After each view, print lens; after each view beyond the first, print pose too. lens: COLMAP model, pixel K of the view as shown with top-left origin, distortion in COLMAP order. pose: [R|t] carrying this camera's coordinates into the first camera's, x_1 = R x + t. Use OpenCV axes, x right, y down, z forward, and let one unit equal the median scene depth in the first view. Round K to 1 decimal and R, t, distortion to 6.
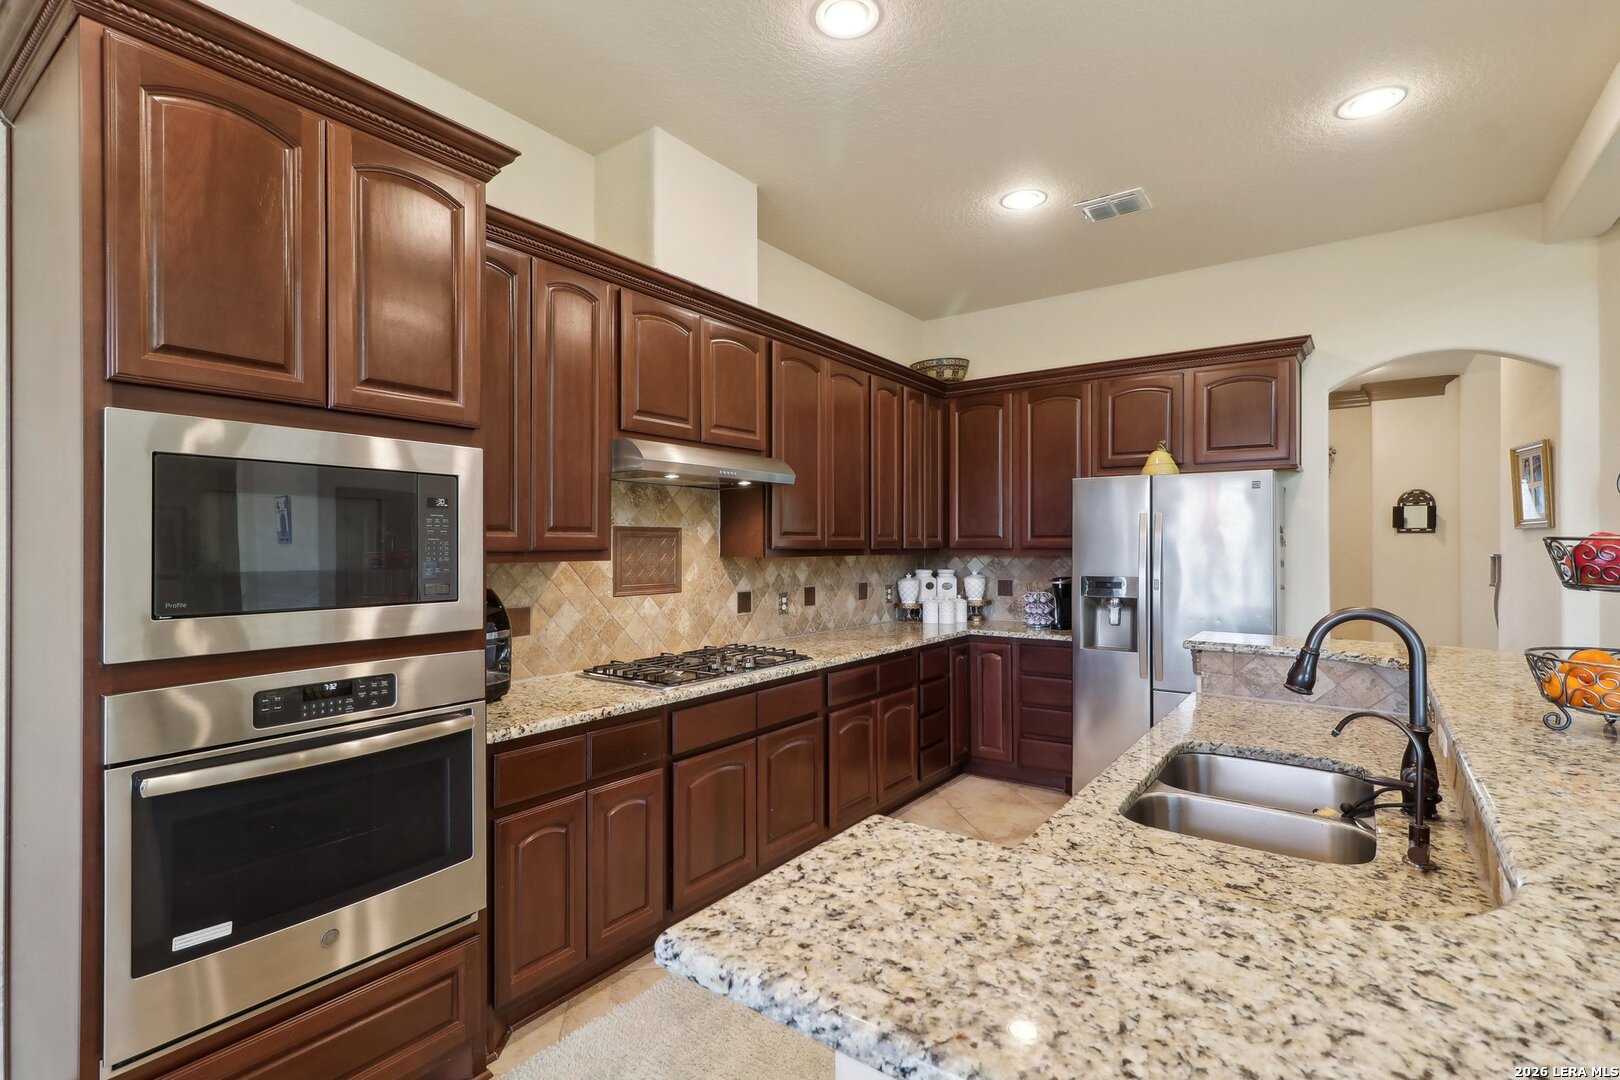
lens RADIAL K [[764.7, 0, 796.5], [0, 764.7, 538.9], [0, 0, 1]] dist [0.004661, 0.002100]
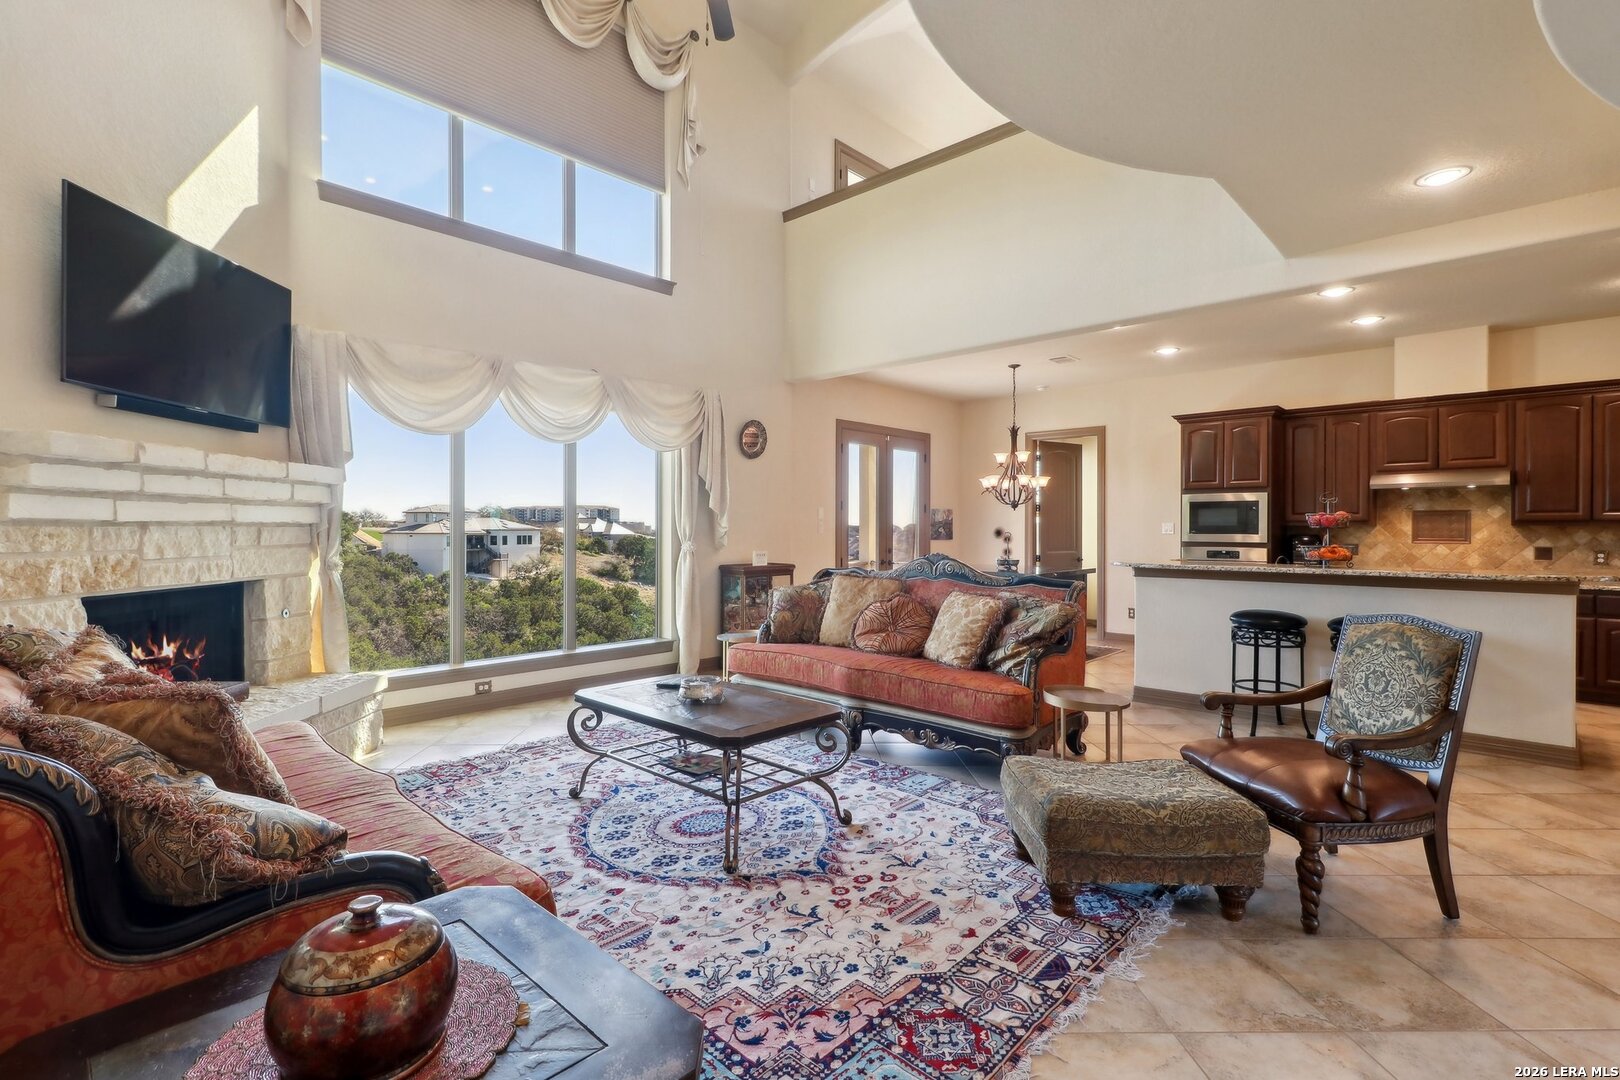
lens RADIAL K [[764.7, 0, 794.8], [0, 764.7, 528.2], [0, 0, 1]] dist [0.004661, 0.002100]
pose [[-0.122328, 0.000940, -0.992489, 1.906522], [0.006086, 0.999981, 0.000197, 0.019621], [0.992471, -0.006016, -0.122331, -0.424306]]
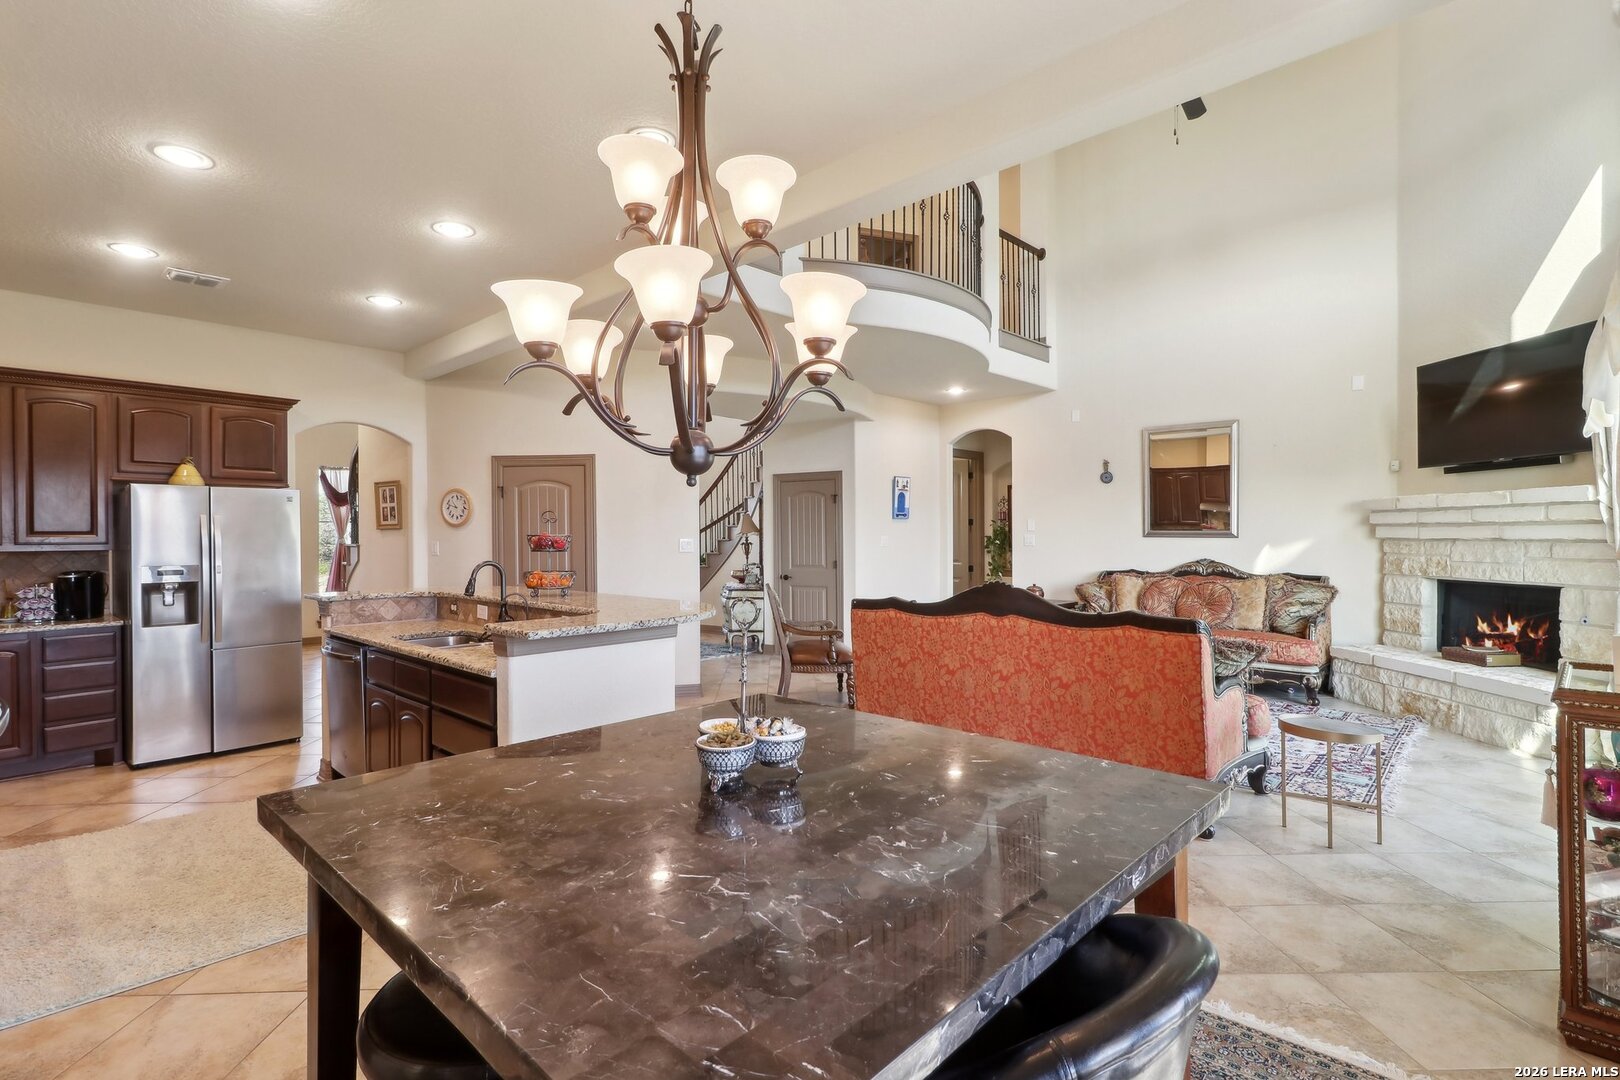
lens RADIAL K [[764.7, 0, 798.8], [0, 764.7, 540.8], [0, 0, 1]] dist [0.004661, 0.002100]
pose [[0.122761, -0.008083, 0.992403, -0.754343], [-0.000296, 0.999966, 0.008181, -0.001949], [-0.992436, -0.001298, 0.122755, -0.173407]]
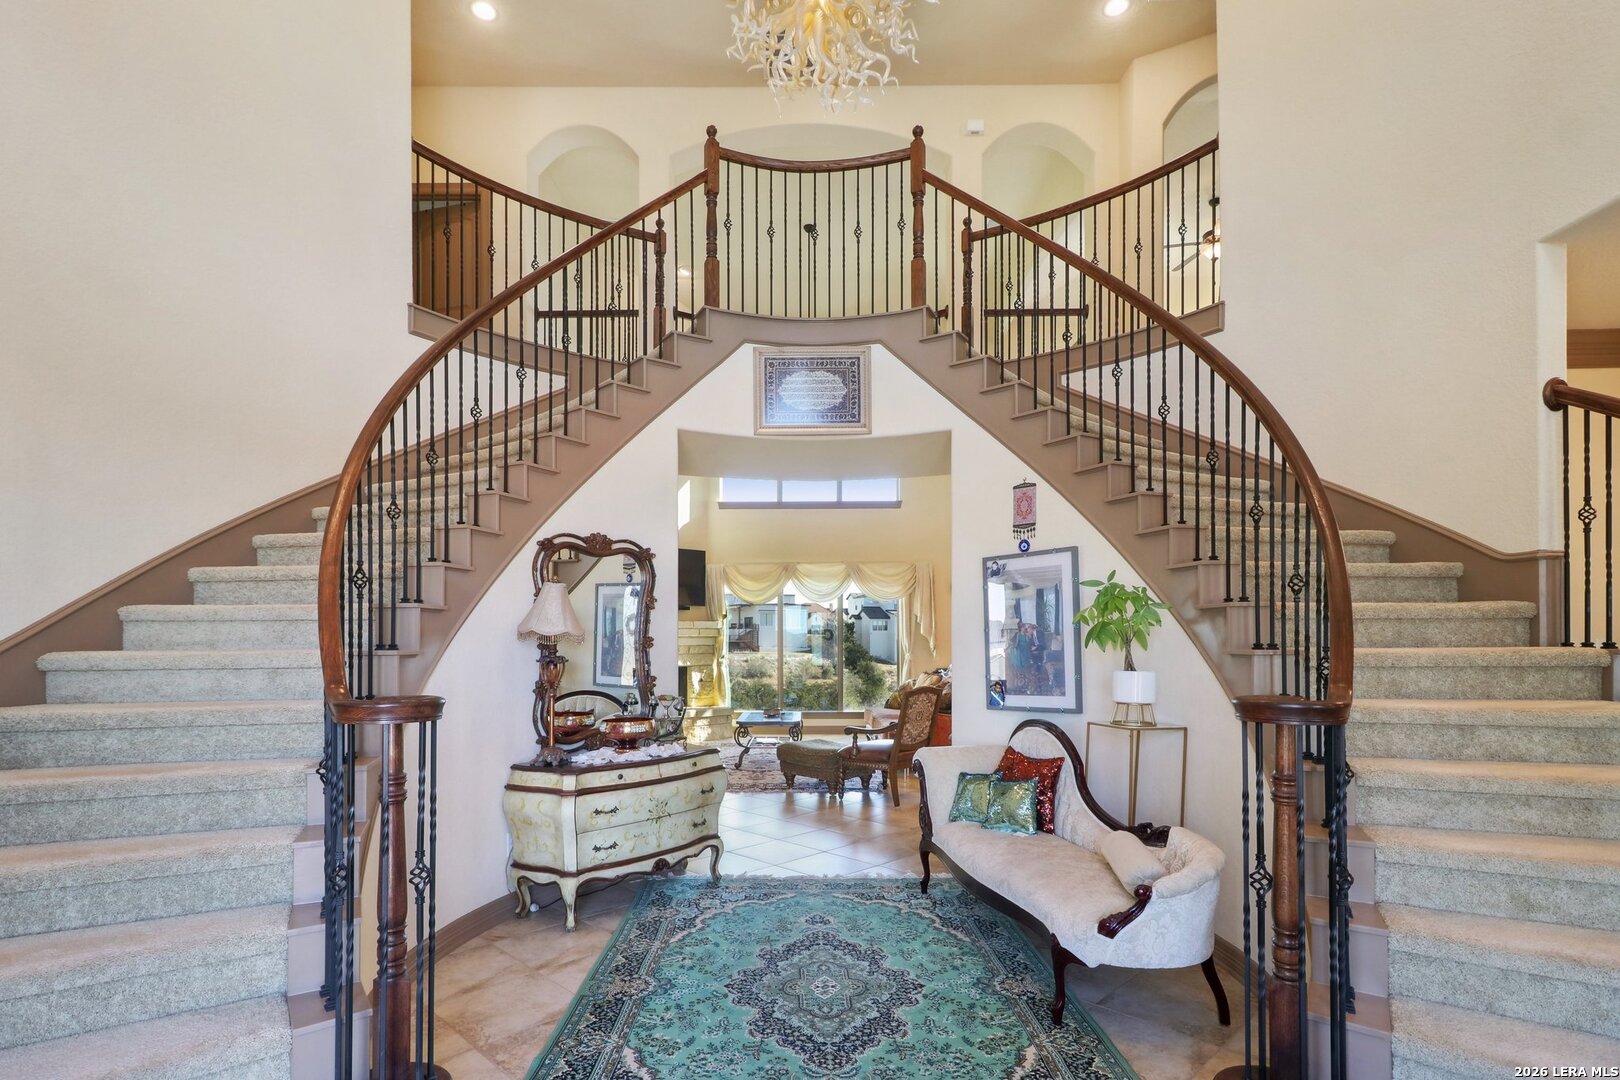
lens RADIAL K [[764.7, 0, 796.8], [0, 764.7, 636.7], [0, 0, 1]] dist [0.004661, 0.002100]
pose [[-0.801657, -0.000298, -0.597784, 2.328304], [0.008977, 0.999881, -0.012538, 0.016722], [0.597717, -0.015417, -0.801559, 1.339908]]
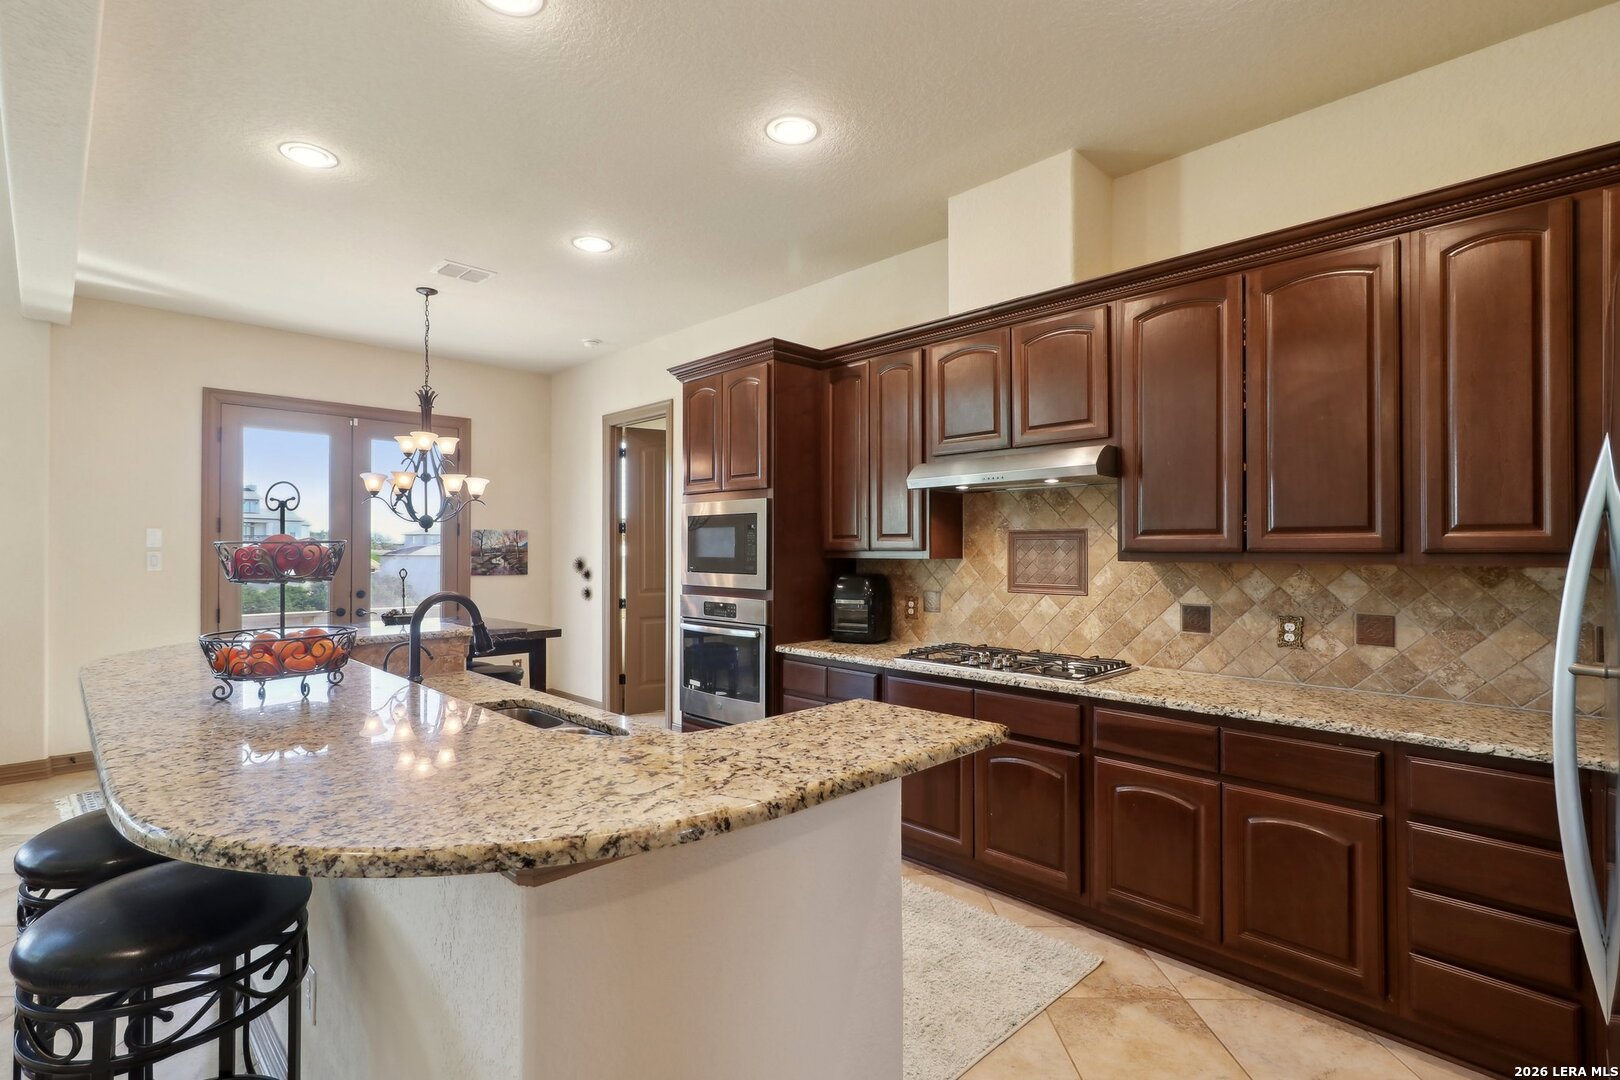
lens RADIAL K [[764.7, 0, 804.0], [0, 764.7, 536.8], [0, 0, 1]] dist [0.004661, 0.002100]
pose [[-0.155547, -0.014111, -0.987728, 0.840273], [0.008653, 0.999840, -0.015646, 0.007110], [0.987791, -0.010981, -0.155400, 0.779219]]
